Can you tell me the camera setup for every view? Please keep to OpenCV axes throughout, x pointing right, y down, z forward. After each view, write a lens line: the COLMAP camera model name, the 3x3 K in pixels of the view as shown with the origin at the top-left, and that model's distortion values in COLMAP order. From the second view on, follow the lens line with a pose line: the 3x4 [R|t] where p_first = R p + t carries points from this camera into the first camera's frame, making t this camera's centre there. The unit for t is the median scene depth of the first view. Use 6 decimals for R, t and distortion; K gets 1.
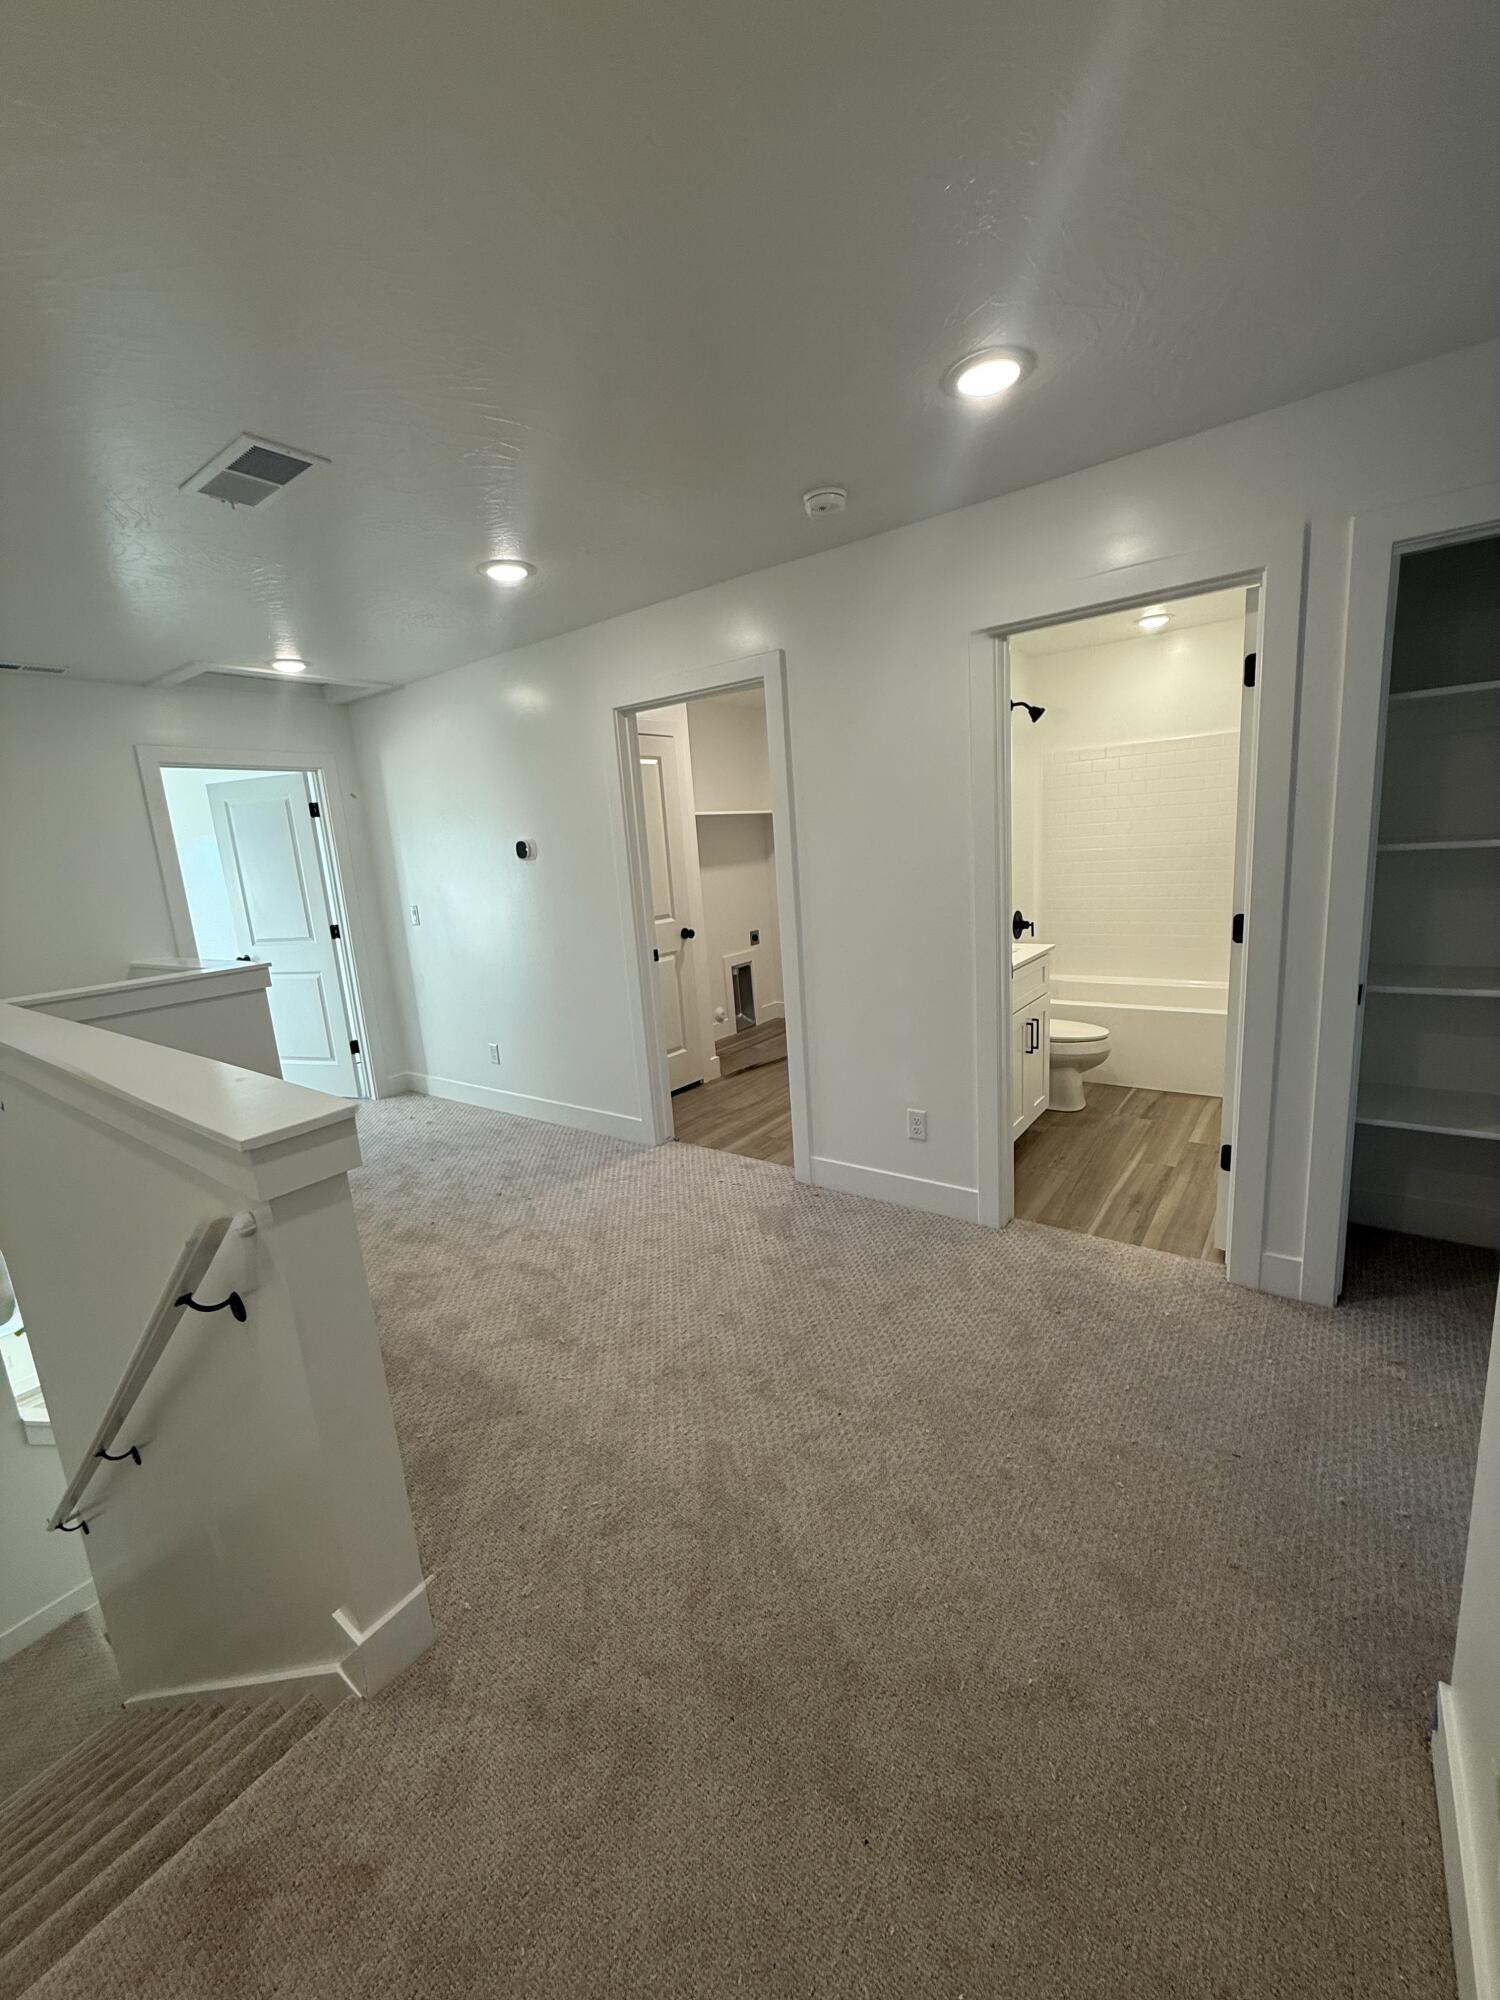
lens RADIAL K [[799.1, 0, 750.9], [0, 799.1, 998.5], [0, 0, 1]] dist [0.001393, 0.000957]
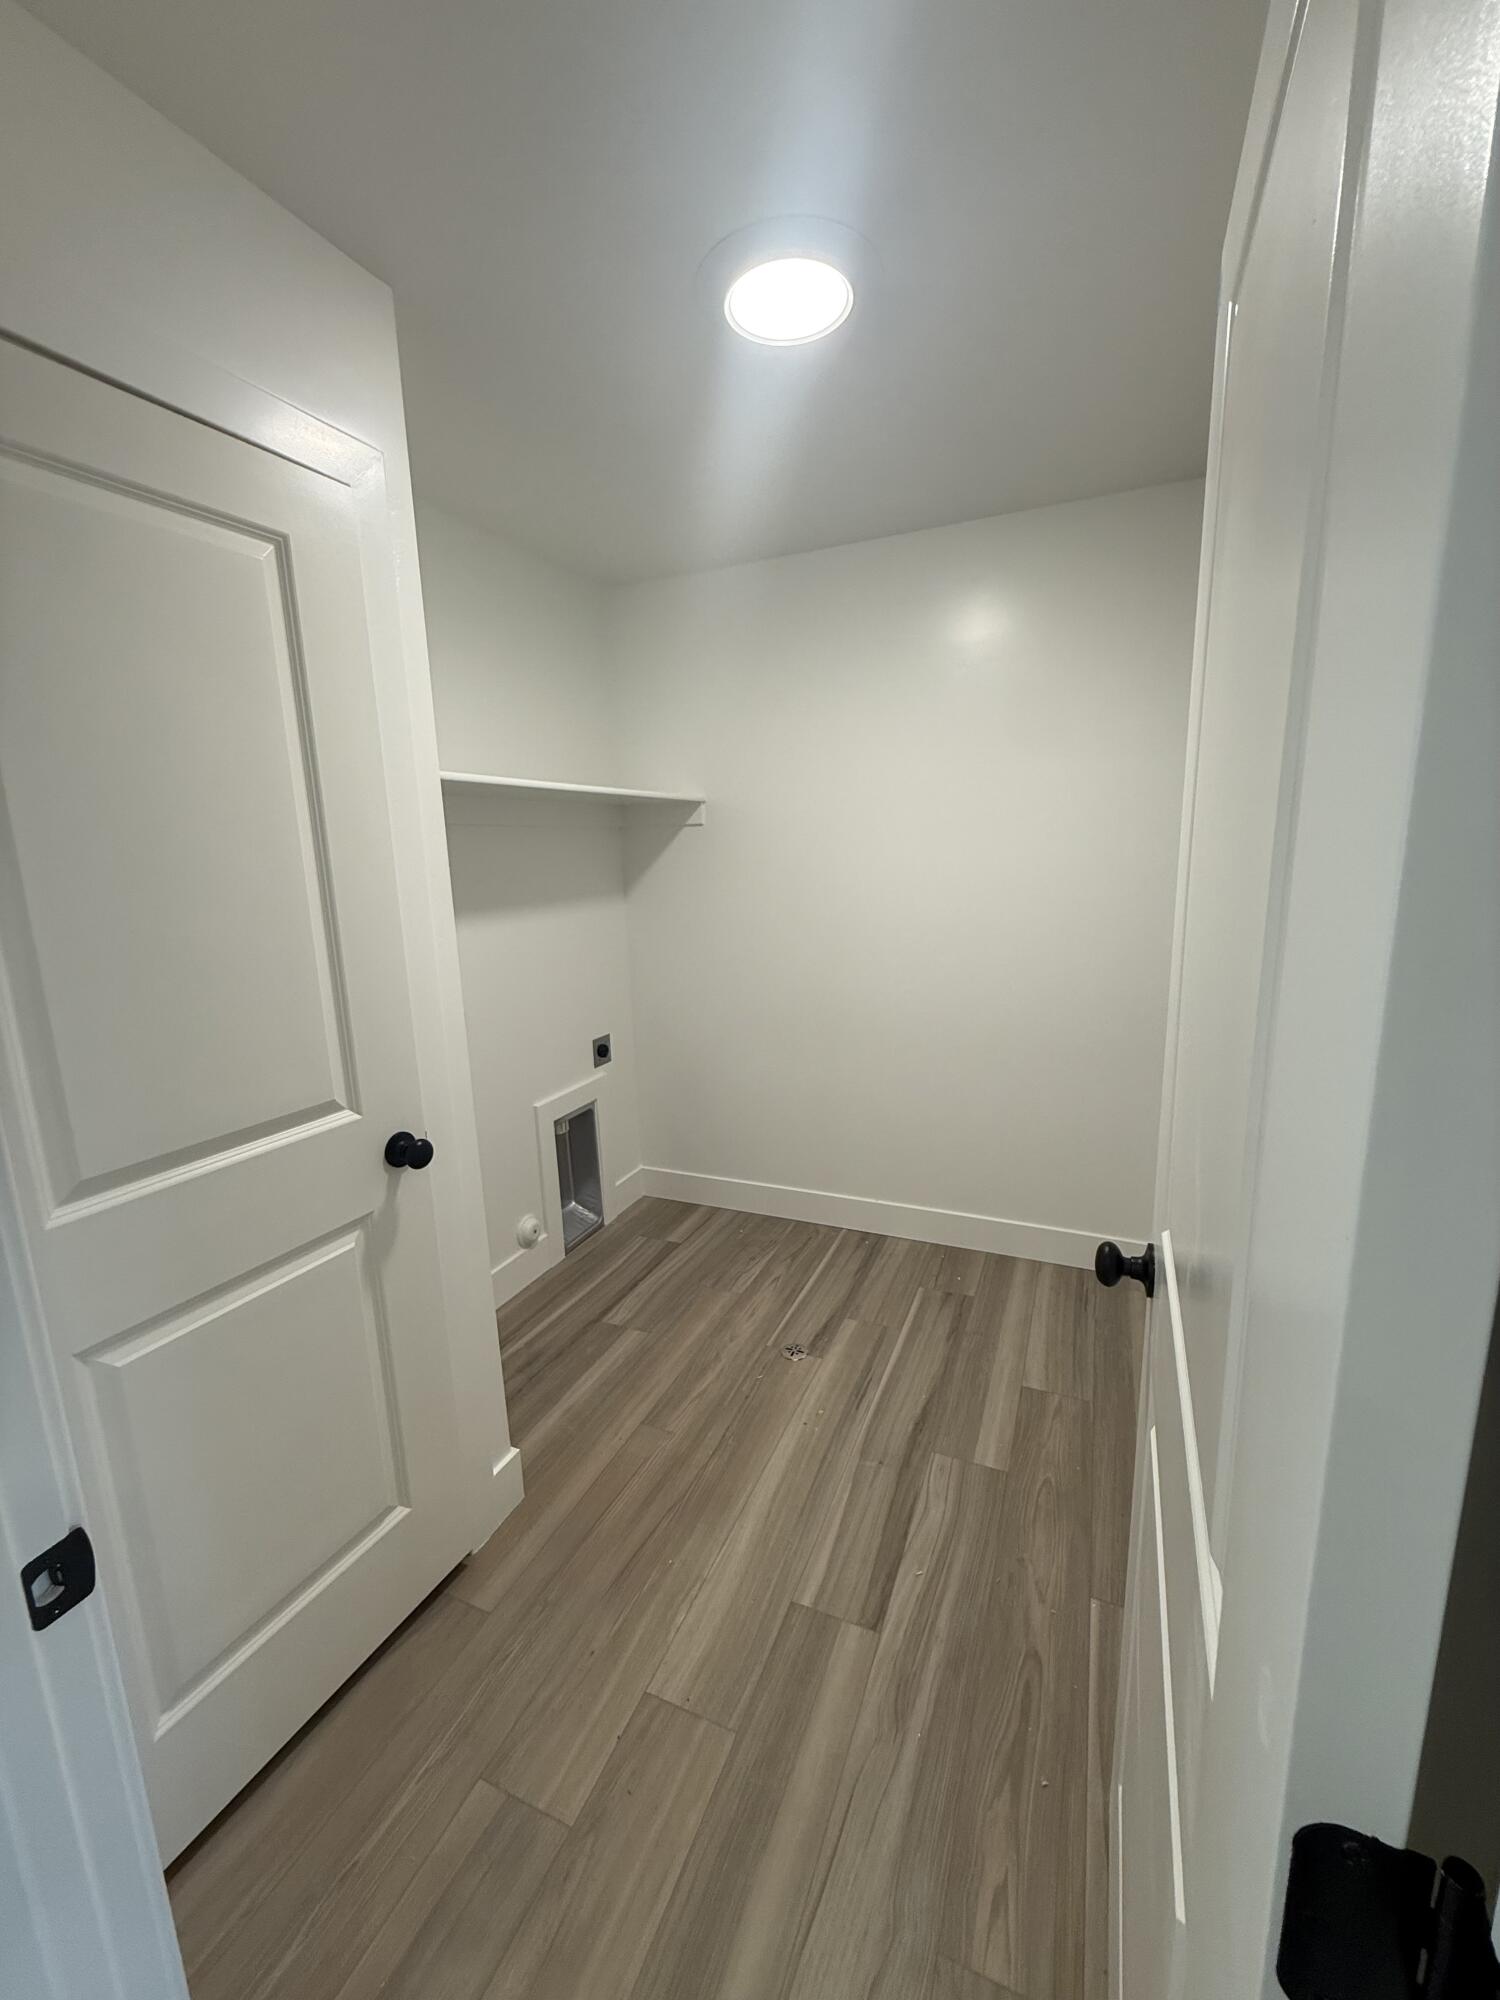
lens RADIAL K [[799.1, 0, 748.0], [0, 799.1, 1003.9], [0, 0, 1]] dist [0.001393, 0.000957]
pose [[0.975792, -0.008871, 0.218523, -0.014941], [0.009710, 0.999949, -0.002767, -0.106360], [-0.218487, 0.004822, 0.975828, 0.531255]]
